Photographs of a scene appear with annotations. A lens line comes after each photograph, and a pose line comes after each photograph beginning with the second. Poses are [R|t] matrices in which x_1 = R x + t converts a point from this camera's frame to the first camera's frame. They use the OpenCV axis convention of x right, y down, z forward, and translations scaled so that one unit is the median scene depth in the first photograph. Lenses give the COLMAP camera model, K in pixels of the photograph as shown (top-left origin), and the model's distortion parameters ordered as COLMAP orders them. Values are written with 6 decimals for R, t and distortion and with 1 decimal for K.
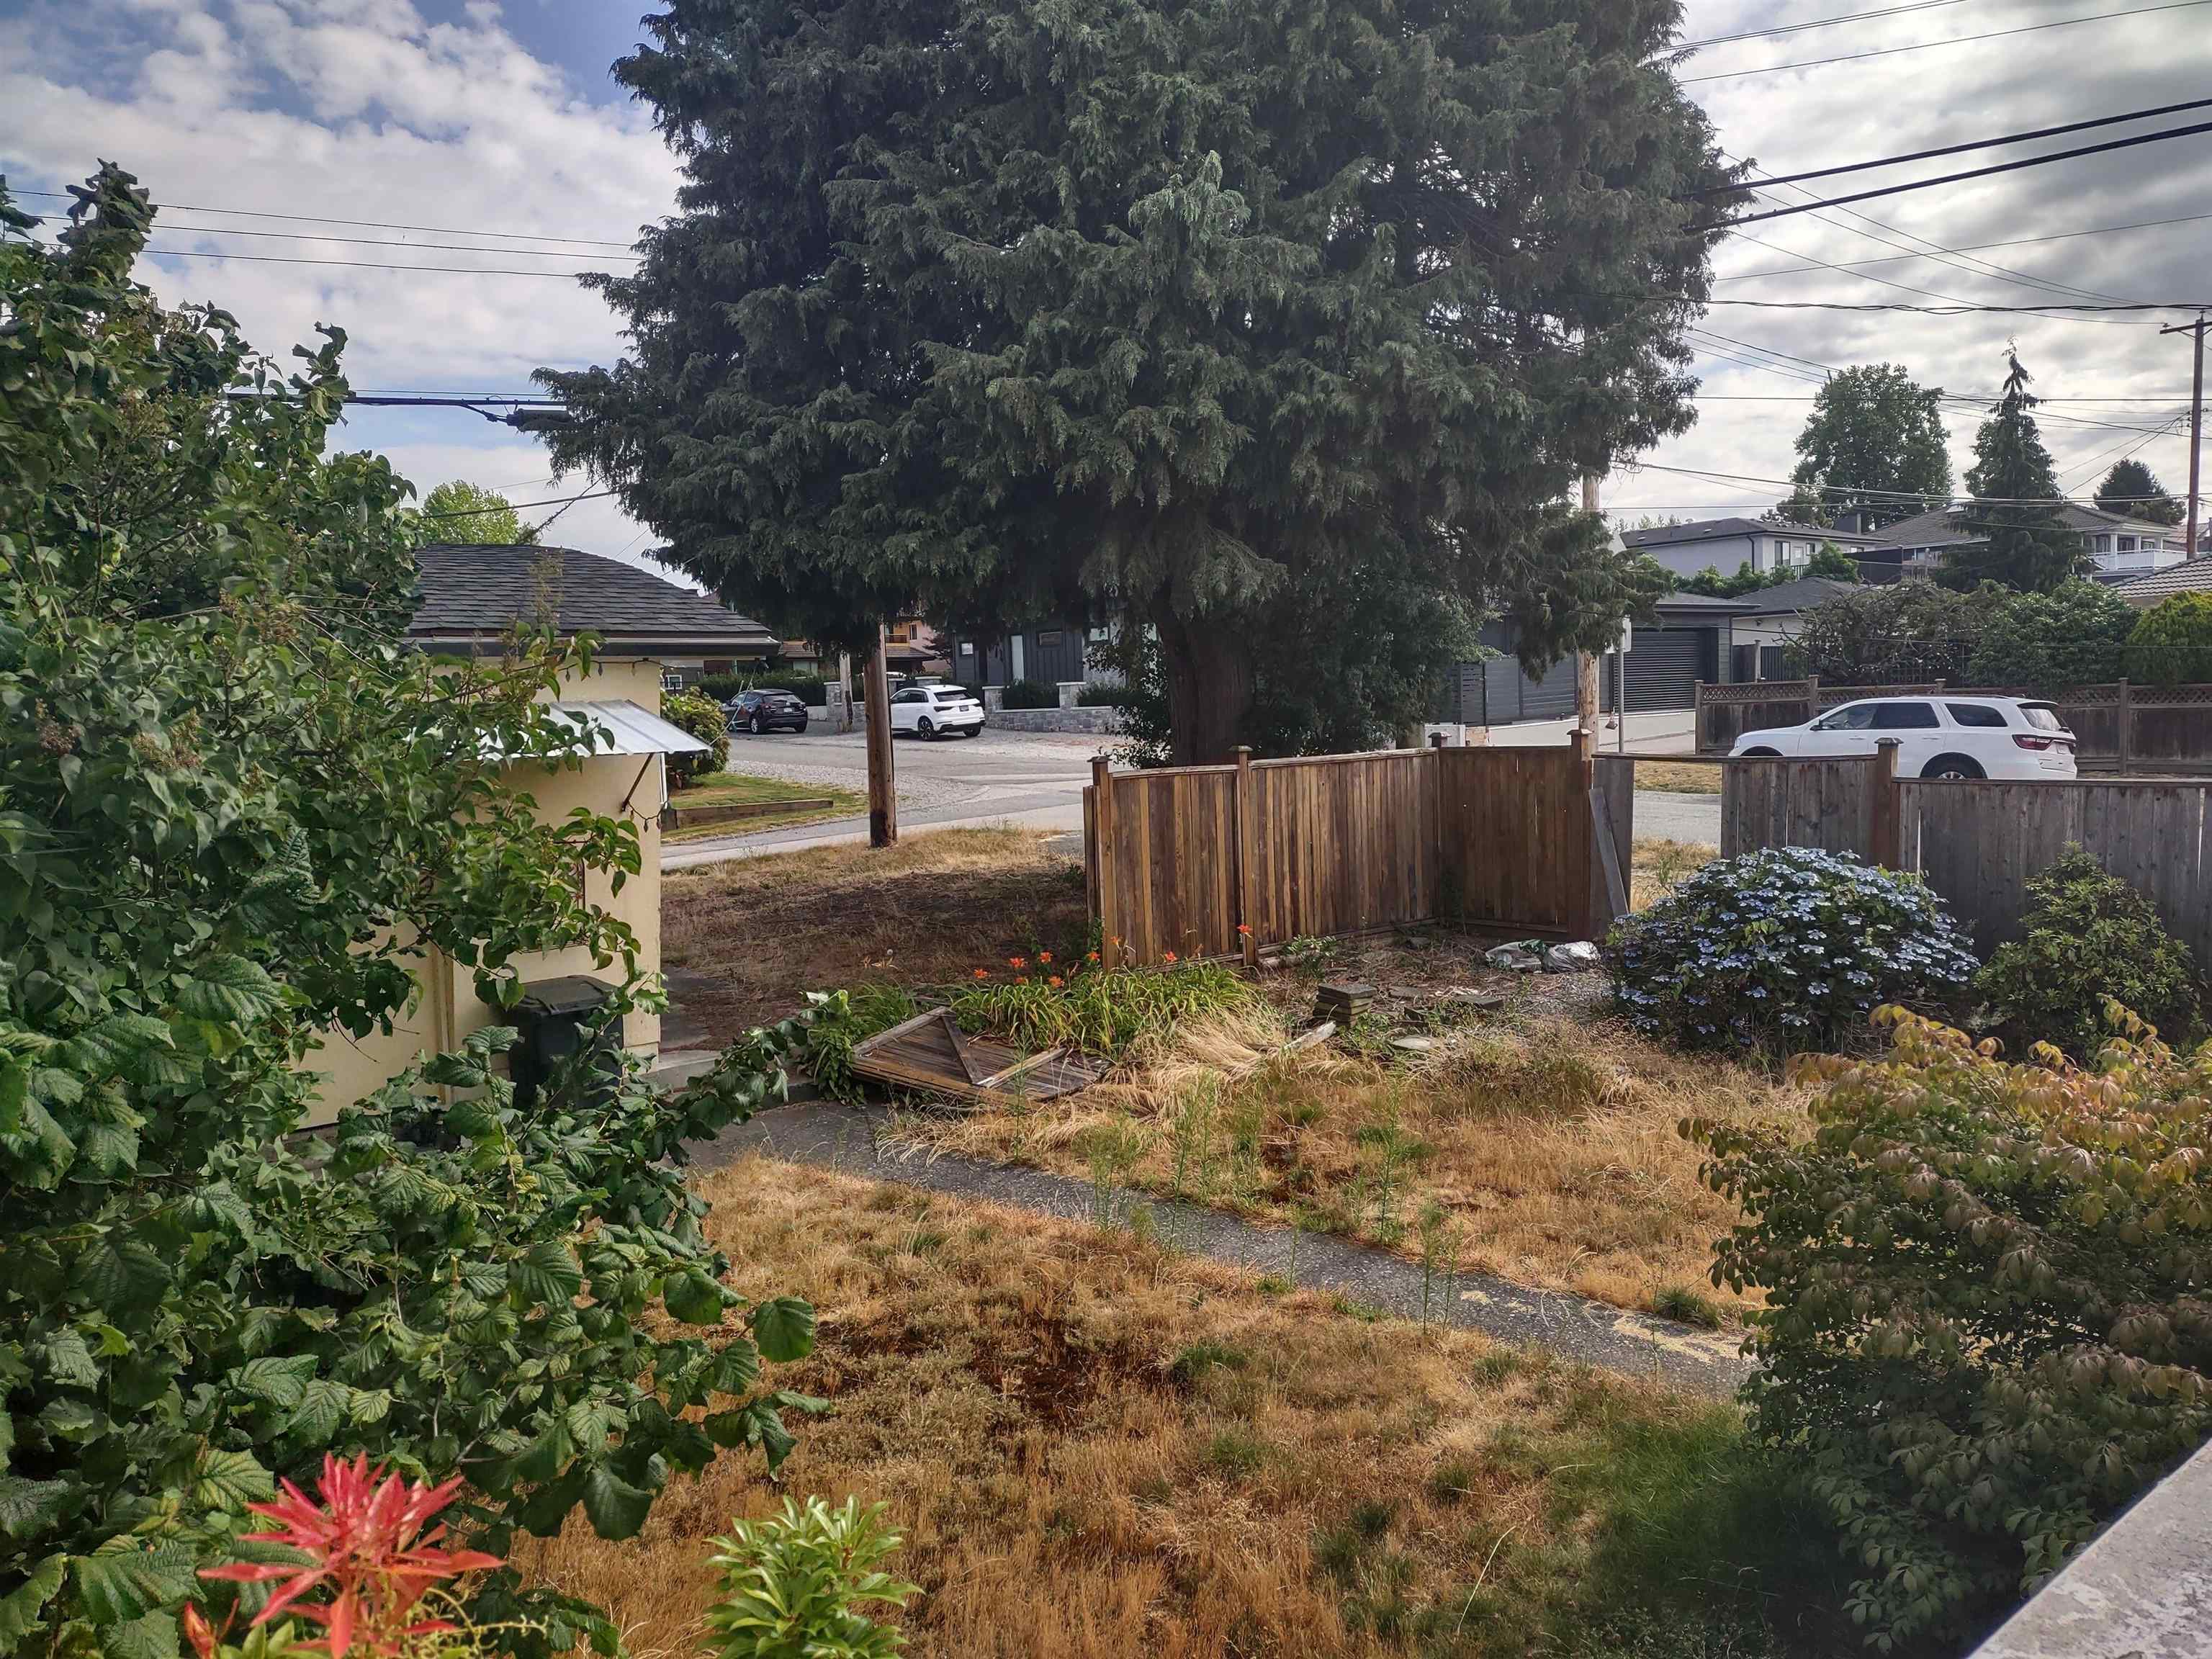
lens RADIAL K [[1643.3, 0, 1115.4], [0, 1643.3, 823.8], [0, 0, 1]] dist [0.015951, -0.001039]
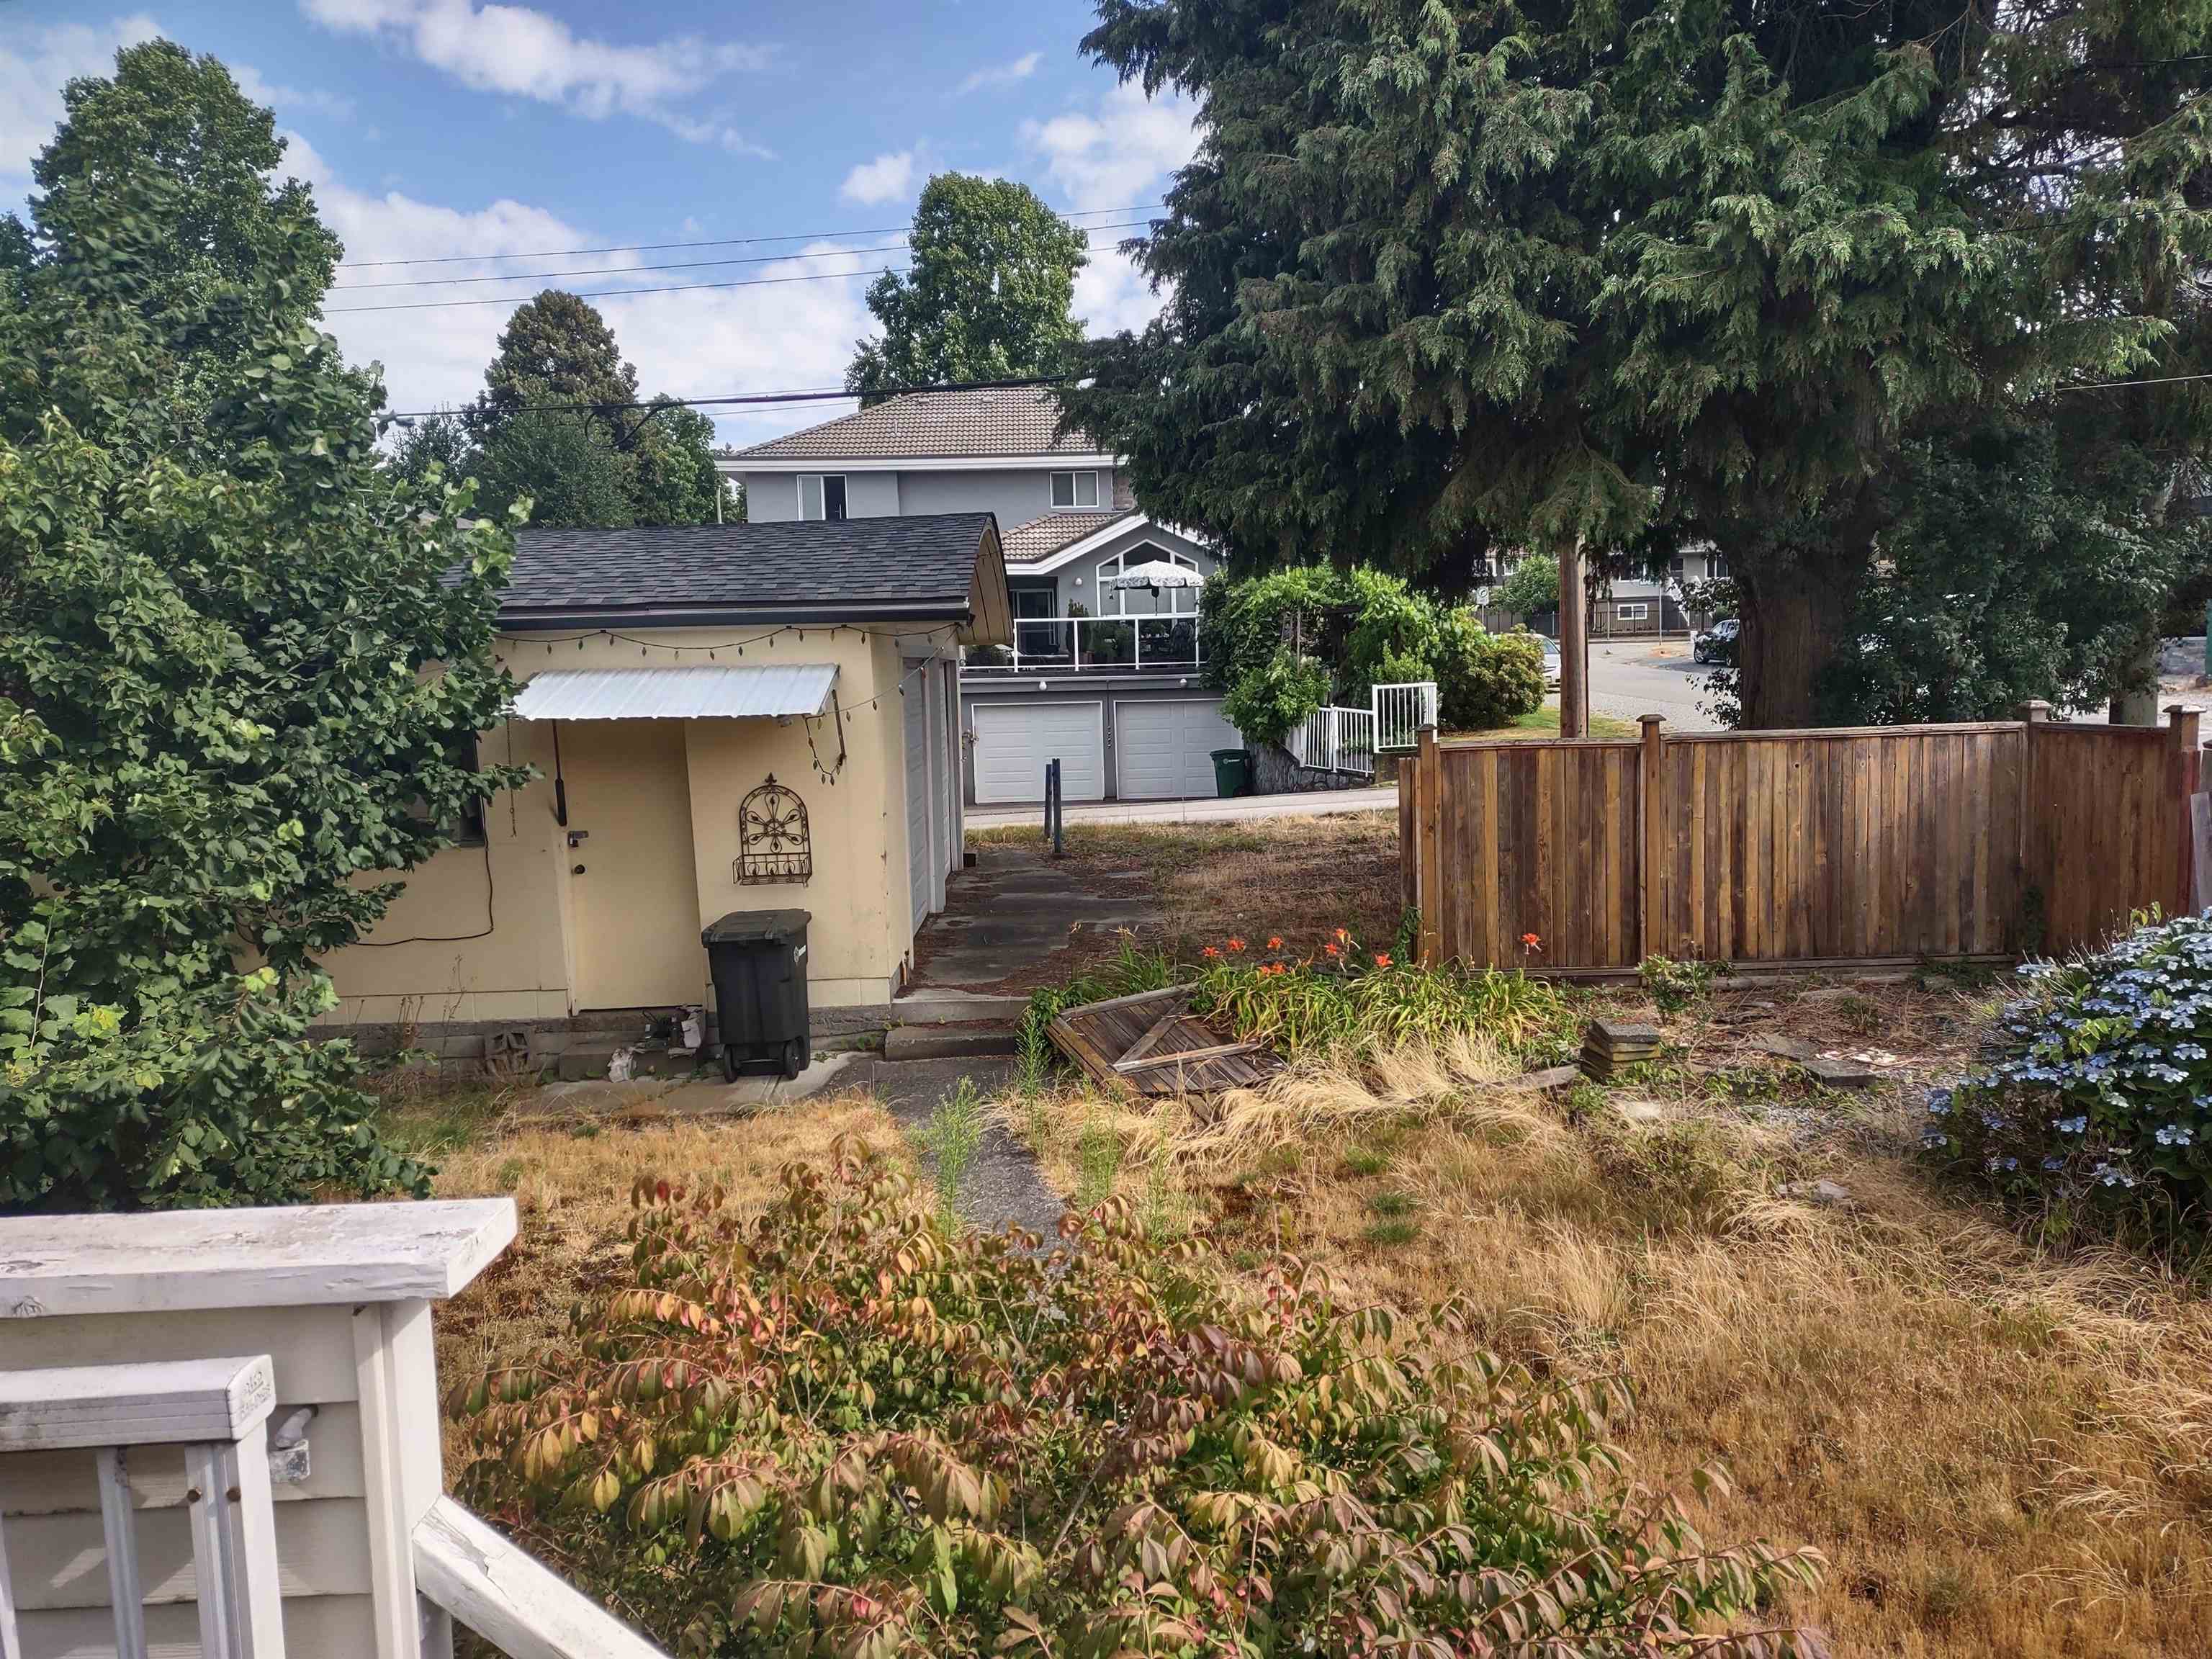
lens RADIAL K [[1643.3, 0, 1110.5], [0, 1643.3, 831.3], [0, 0, 1]] dist [0.015951, -0.001039]
pose [[0.778625, 0.072794, -0.623253, 0.381880], [-0.043582, 0.997123, 0.062015, -0.029071], [0.625974, -0.021124, 0.779557, 0.197748]]
